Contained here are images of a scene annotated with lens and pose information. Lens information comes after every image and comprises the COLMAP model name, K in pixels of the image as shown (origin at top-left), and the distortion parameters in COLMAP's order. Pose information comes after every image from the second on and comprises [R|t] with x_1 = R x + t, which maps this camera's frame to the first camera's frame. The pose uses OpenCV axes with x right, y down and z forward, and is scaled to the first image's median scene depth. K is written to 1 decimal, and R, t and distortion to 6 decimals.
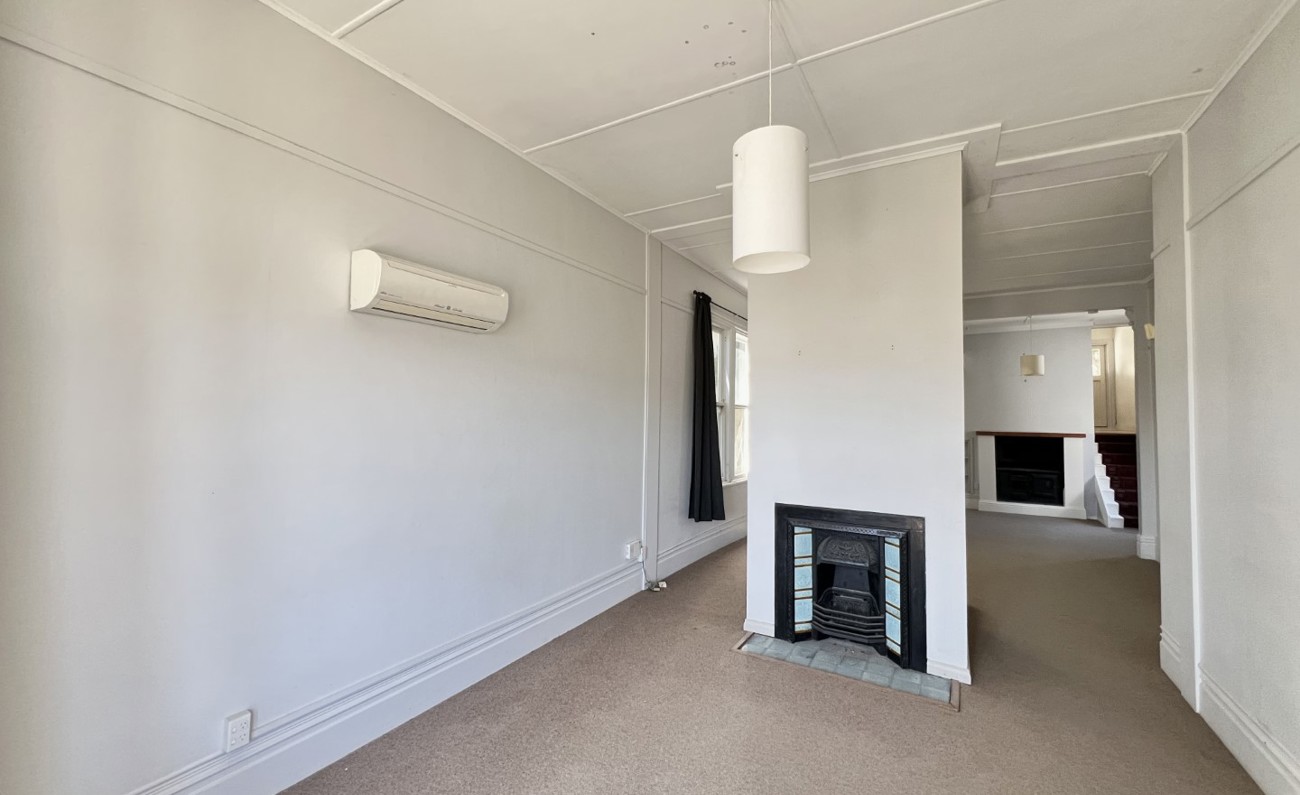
lens RADIAL K [[517.5, 0, 650.2], [0, 517.5, 393.9], [0, 0, 1]] dist [0.000673, 0.000075]
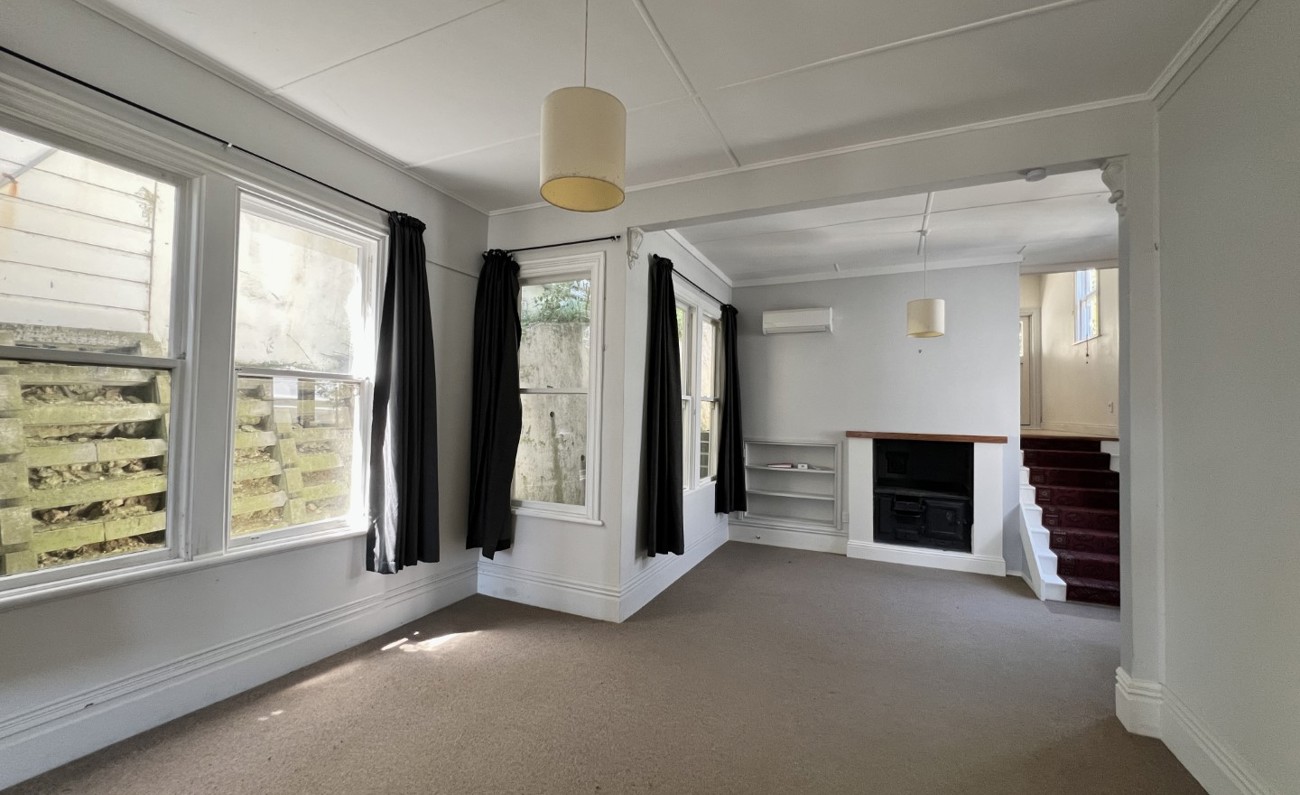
lens RADIAL K [[517.5, 0, 649.3], [0, 517.5, 399.4], [0, 0, 1]] dist [0.000673, 0.000075]
pose [[0.994367, 0.009261, 0.105588, 0.352415], [-0.011354, 0.999750, 0.019238, 0.026018], [-0.105384, -0.020329, 0.994224, 0.433403]]
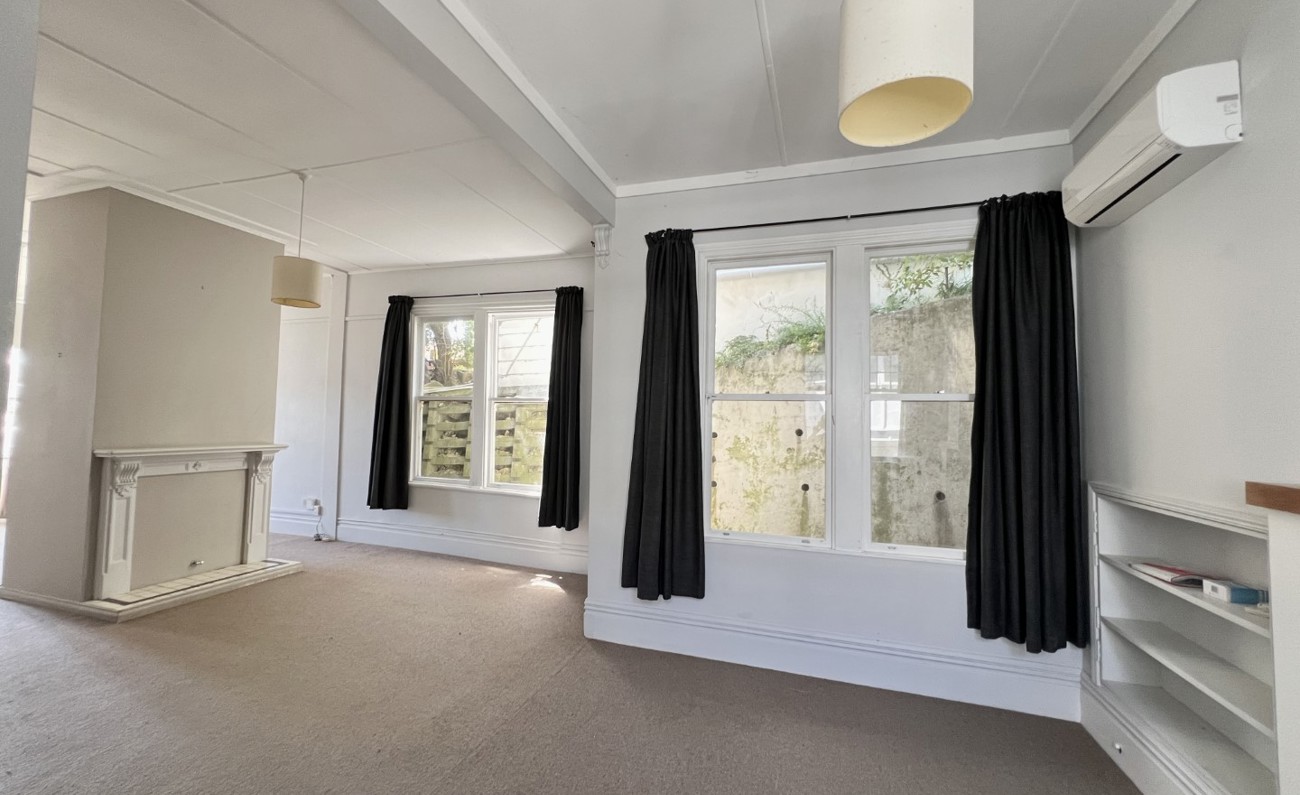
lens RADIAL K [[517.5, 0, 648.6], [0, 517.5, 398.4], [0, 0, 1]] dist [0.000673, 0.000075]
pose [[0.207197, -0.058579, -0.976544, 0.790812], [0.020227, 0.998249, -0.055590, 0.054862], [0.978090, -0.008235, 0.208019, 0.818877]]
